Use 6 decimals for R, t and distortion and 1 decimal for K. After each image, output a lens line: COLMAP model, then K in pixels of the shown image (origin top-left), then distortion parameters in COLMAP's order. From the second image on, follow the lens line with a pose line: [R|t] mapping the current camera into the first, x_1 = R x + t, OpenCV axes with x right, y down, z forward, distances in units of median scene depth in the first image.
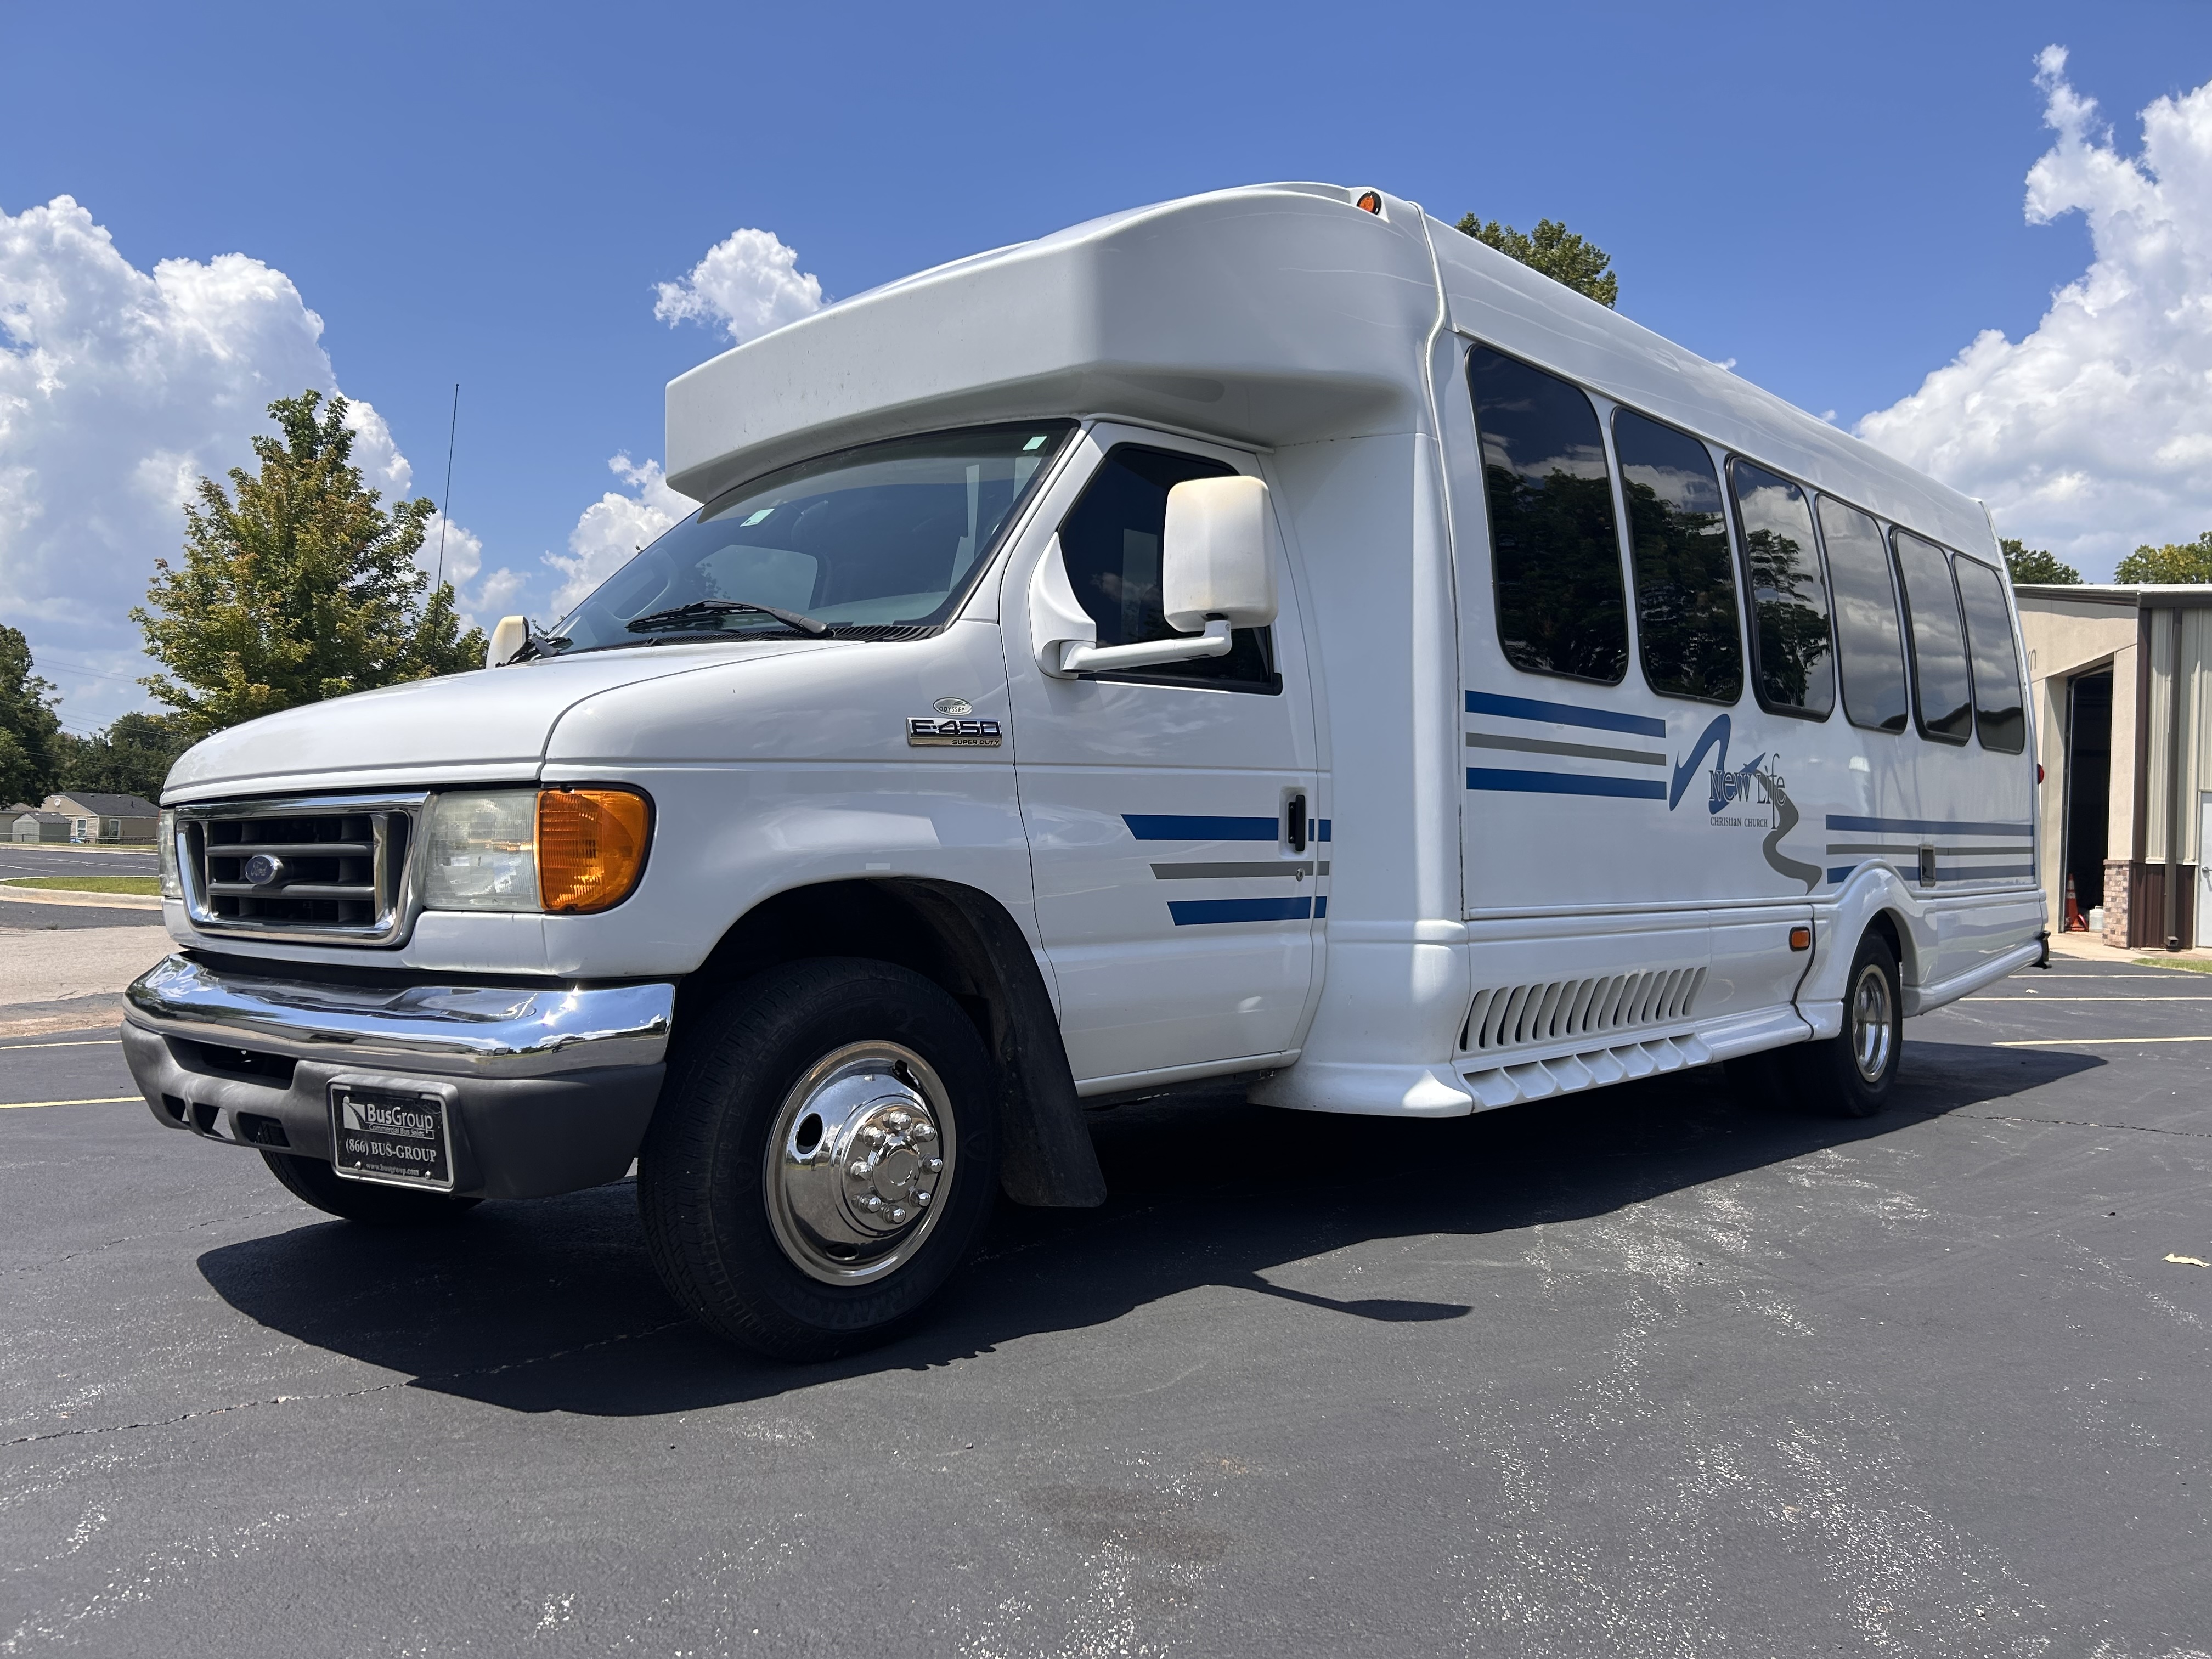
lens RADIAL K [[1664.3, 0, 1105.1], [0, 1664.3, 842.8], [0, 0, 1]] dist [0.003259, 0.017069]
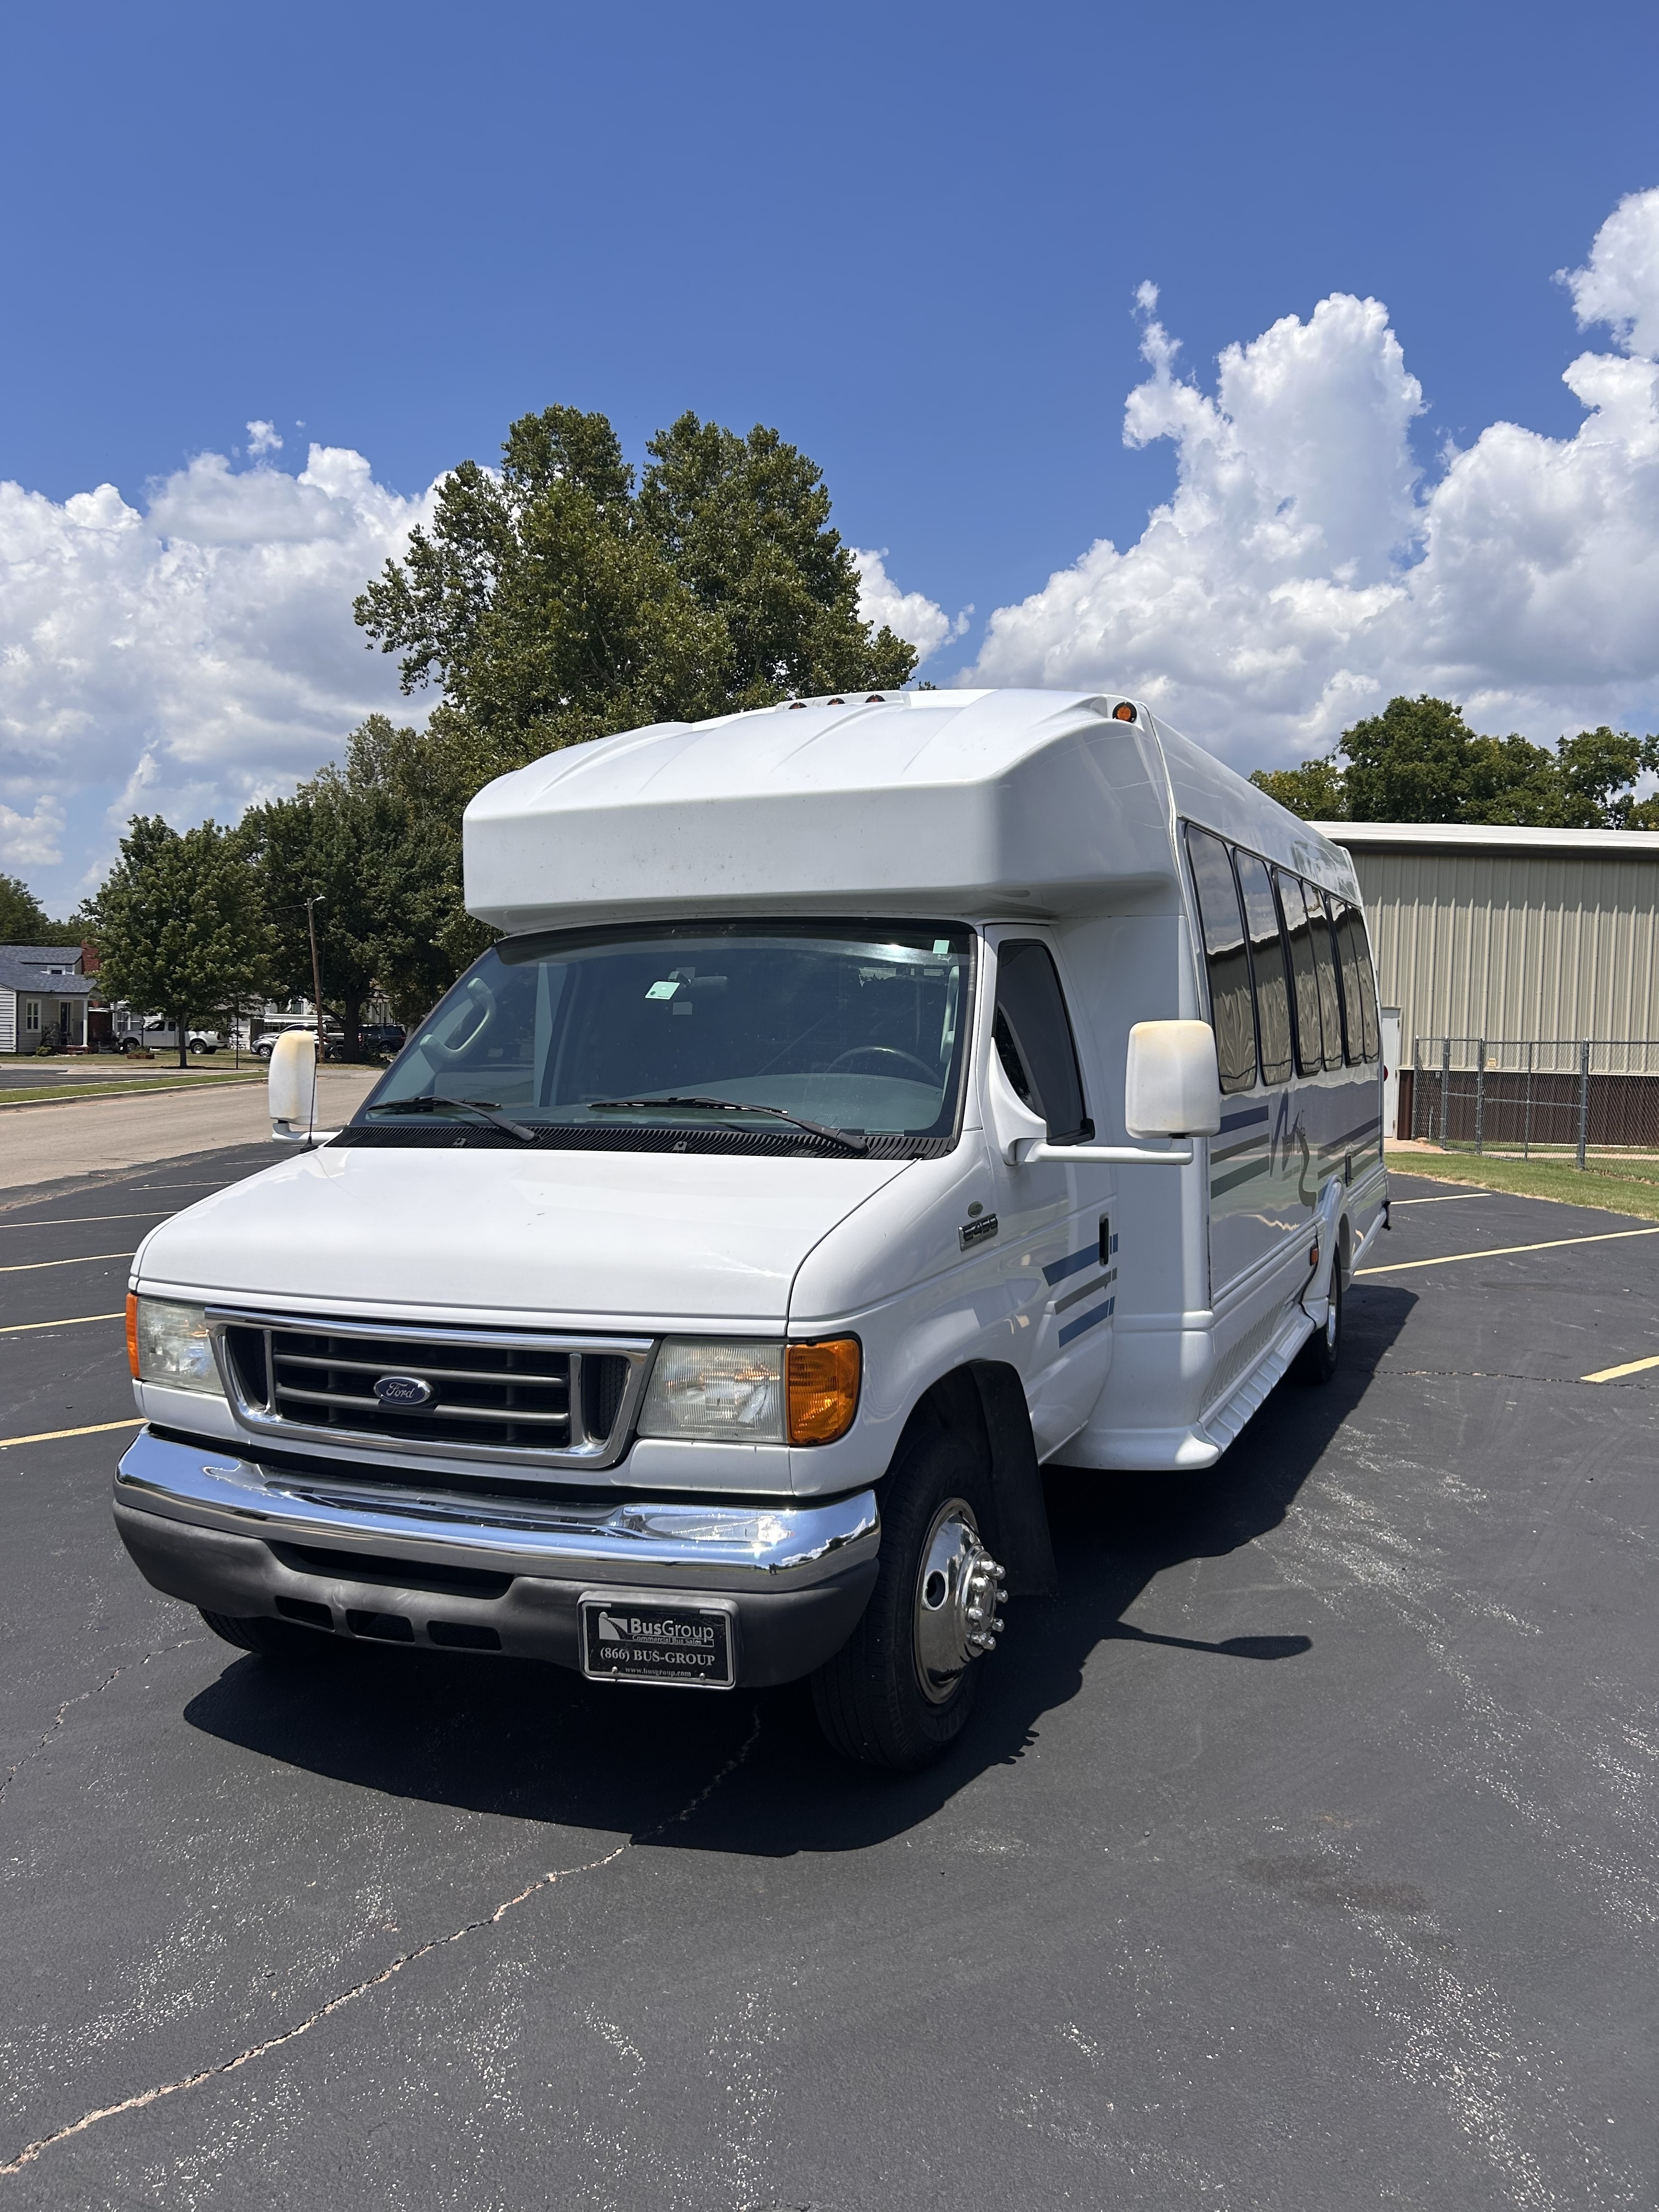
lens RADIAL K [[1664.3, 0, 837.2], [0, 1664.3, 1090.4], [0, 0, 1]] dist [0.003259, 0.017069]
pose [[0.948270, -0.019053, 0.316892, -0.646584], [0.005246, 0.999001, 0.044369, -0.253158], [-0.317421, -0.040411, 0.947423, -0.124344]]
